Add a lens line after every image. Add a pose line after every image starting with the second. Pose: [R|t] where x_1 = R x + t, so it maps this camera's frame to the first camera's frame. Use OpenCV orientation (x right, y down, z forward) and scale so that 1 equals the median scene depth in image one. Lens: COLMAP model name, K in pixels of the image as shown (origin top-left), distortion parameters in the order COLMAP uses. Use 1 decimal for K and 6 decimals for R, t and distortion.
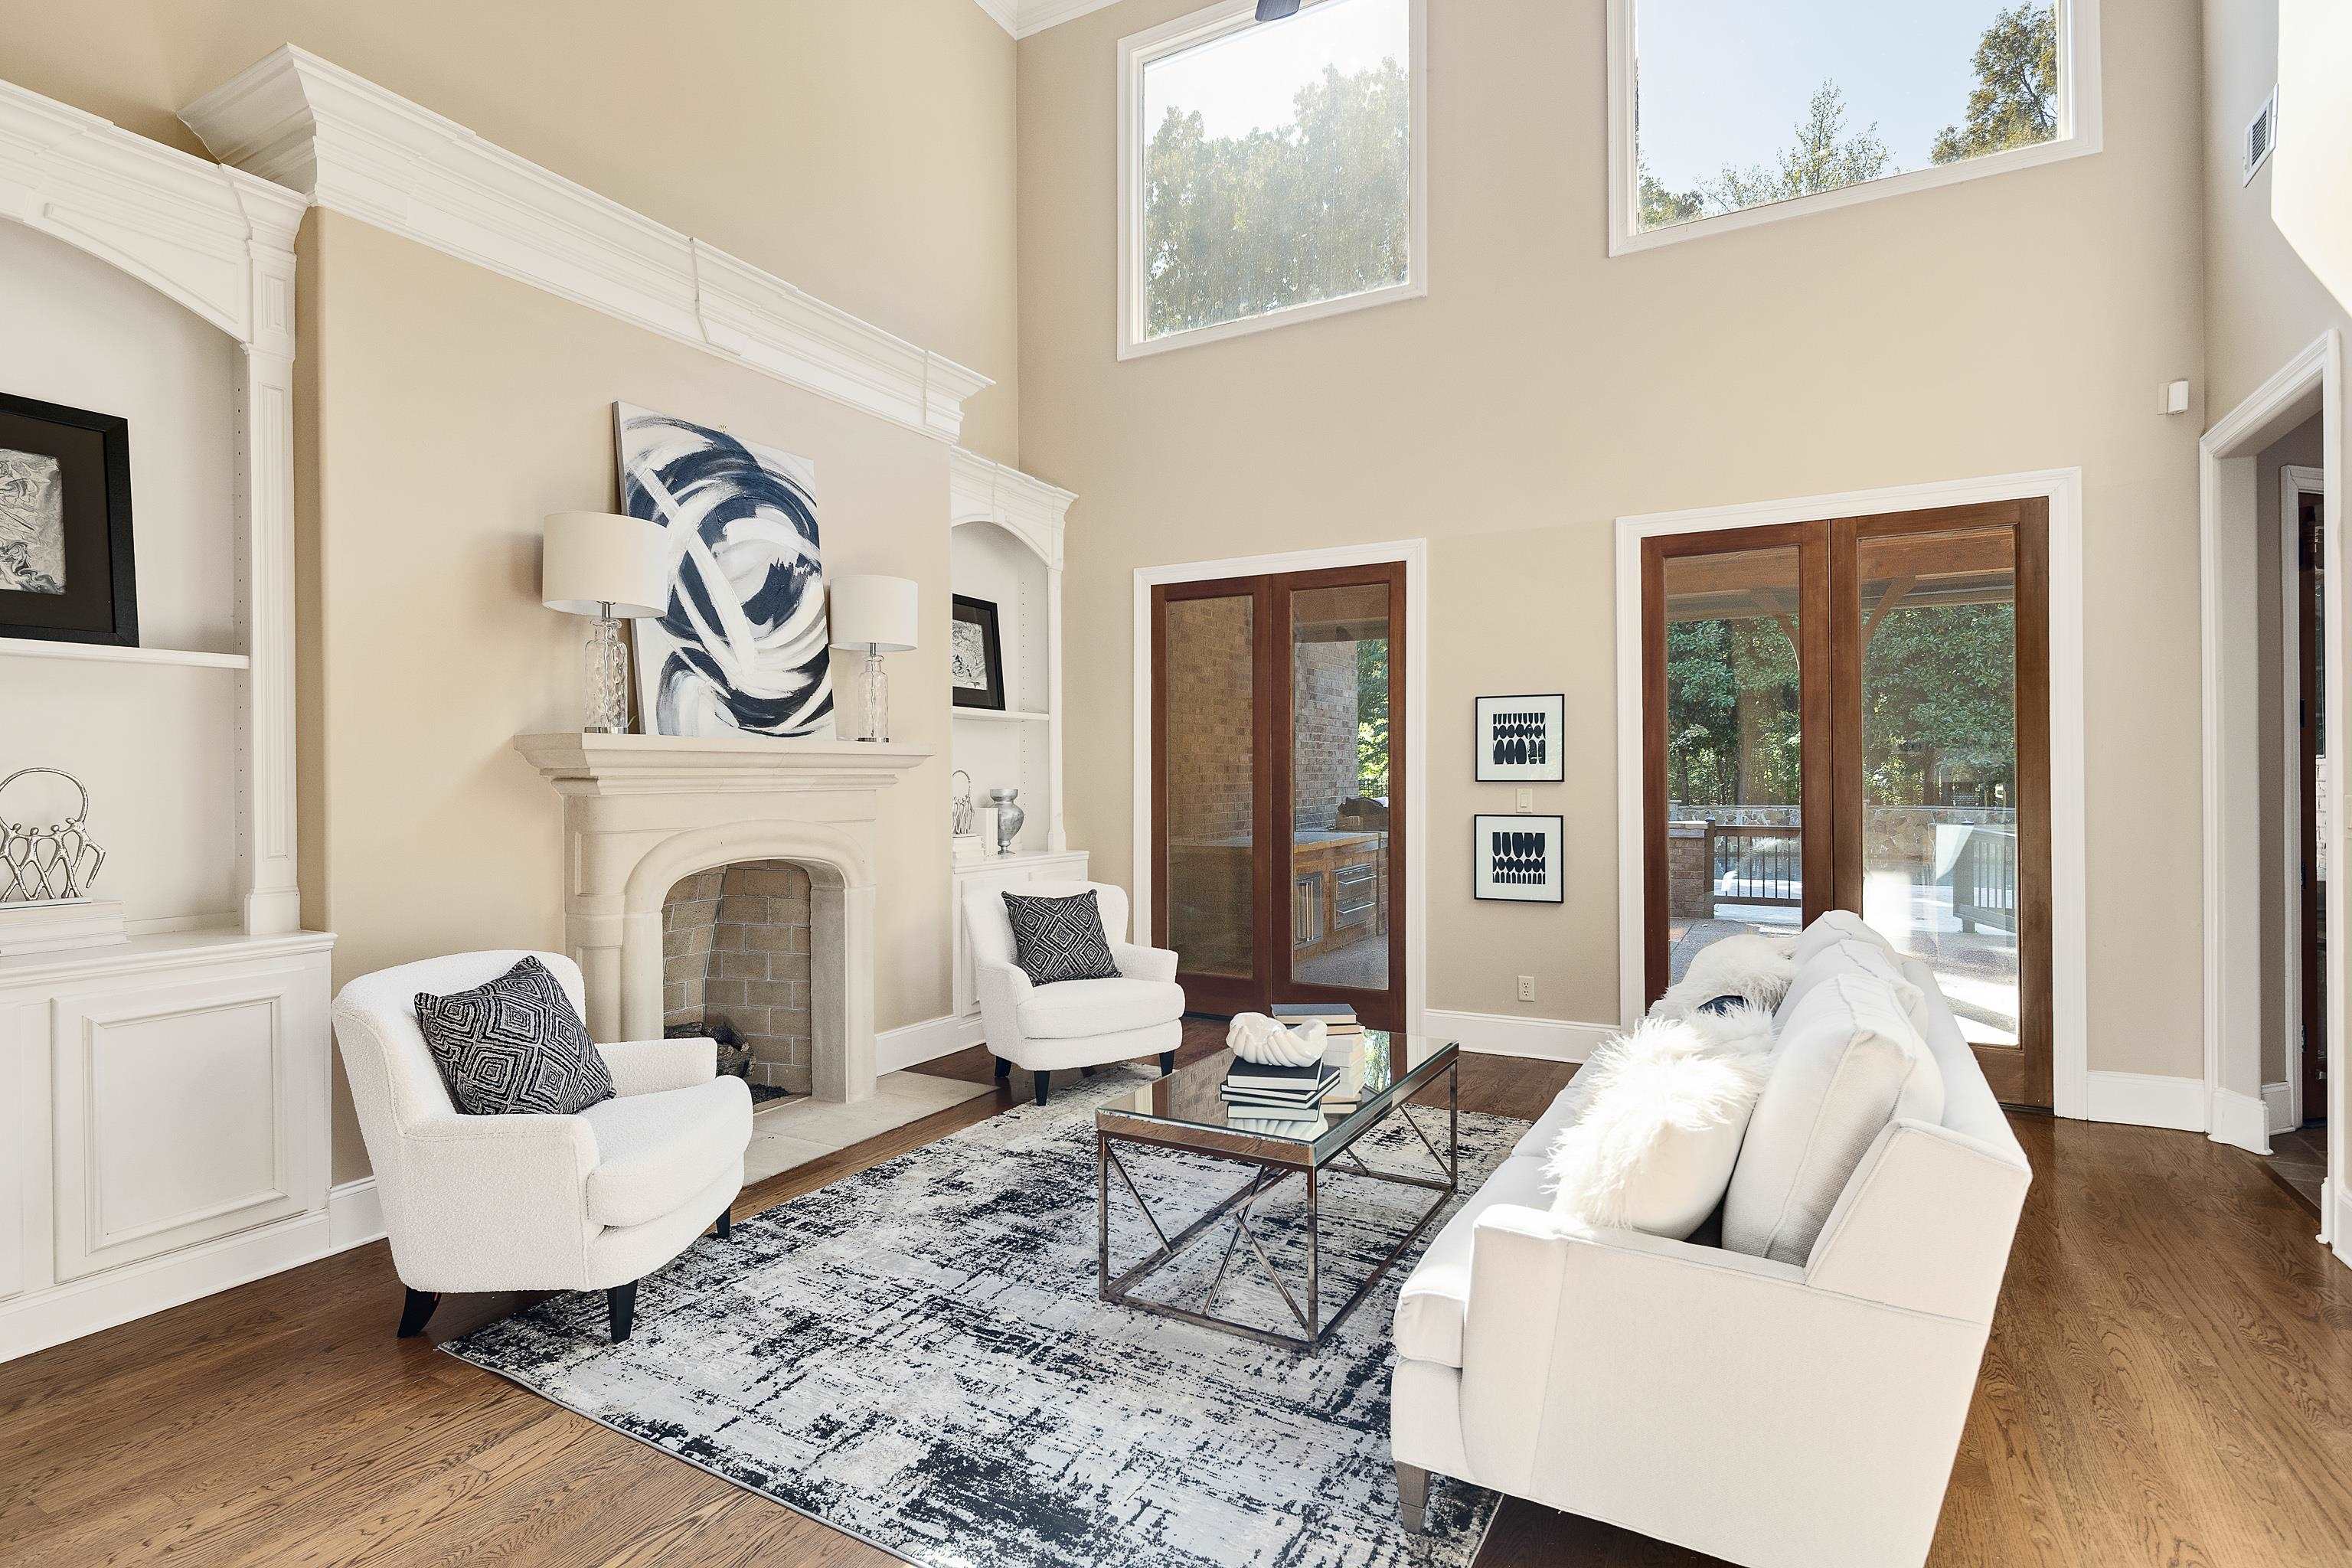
lens RADIAL K [[1141.8, 0, 1170.2], [0, 1141.8, 776.4], [0, 0, 1]] dist [0.001388, -0.001730]
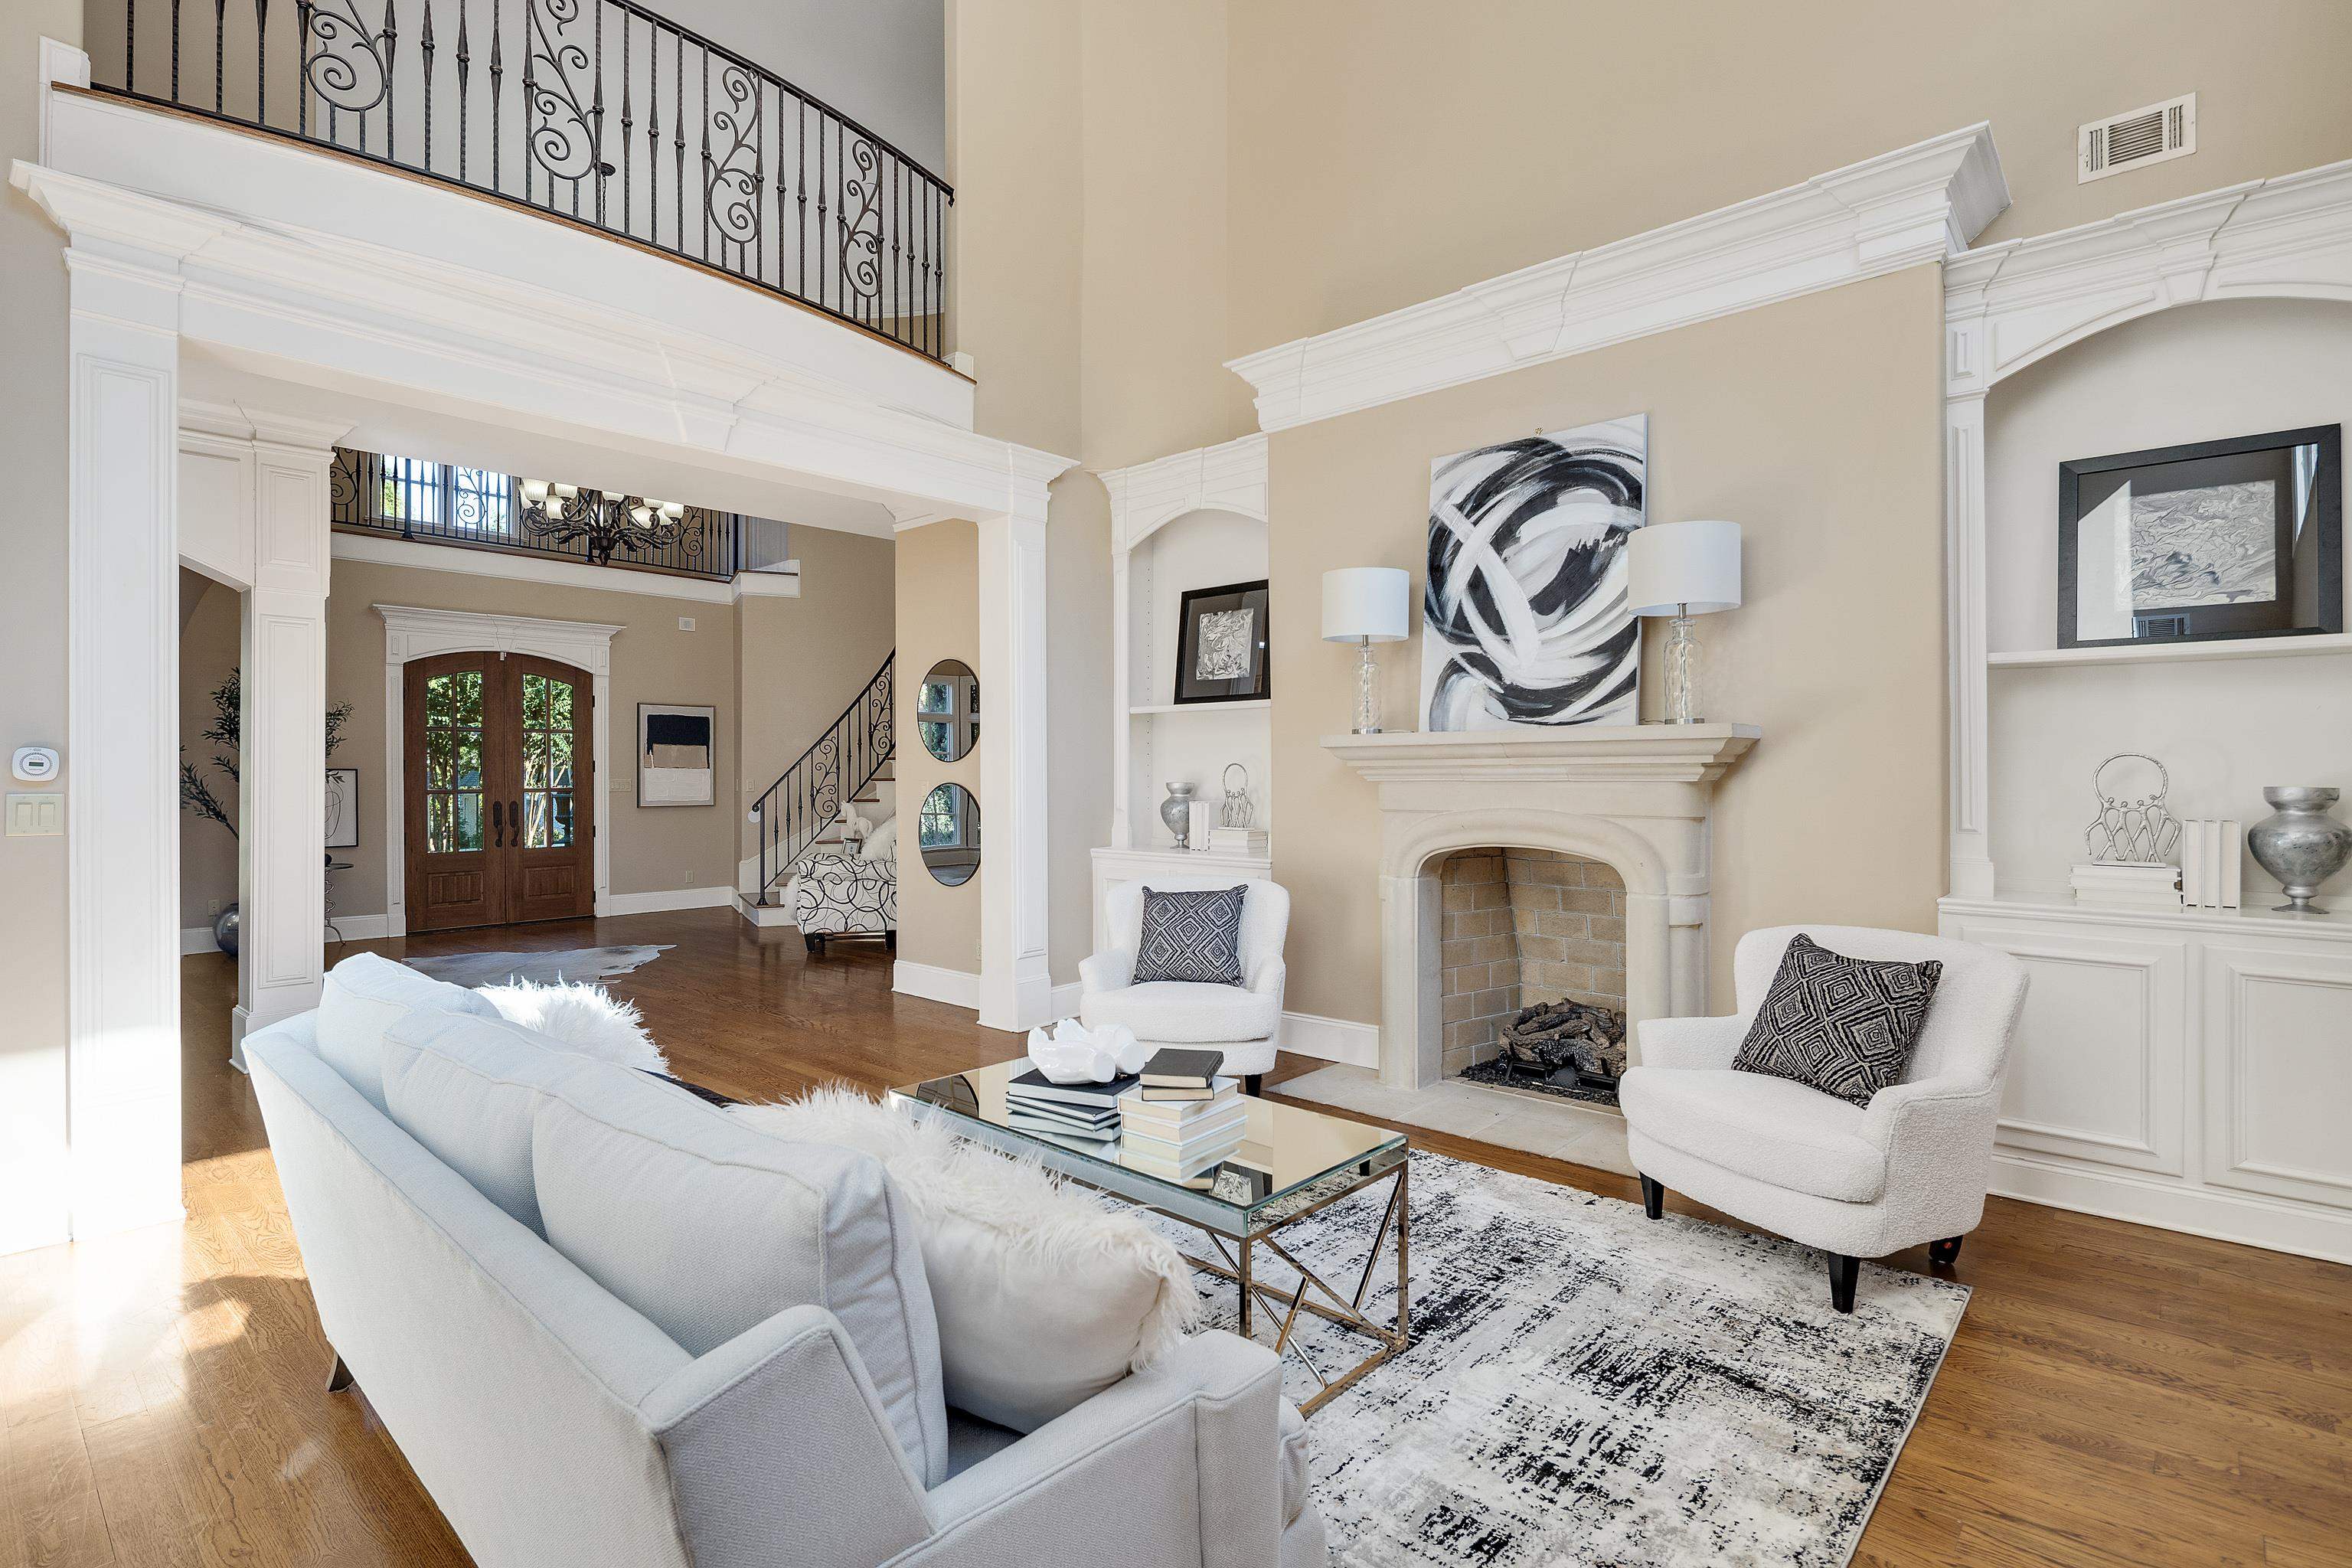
lens RADIAL K [[1141.8, 0, 1173.3], [0, 1141.8, 767.8], [0, 0, 1]] dist [0.001388, -0.001730]
pose [[-0.225288, -0.001543, -0.974291, 0.682807], [0.003332, 0.999992, -0.002354, 0.002887], [0.974286, -0.003776, -0.225281, 0.893417]]
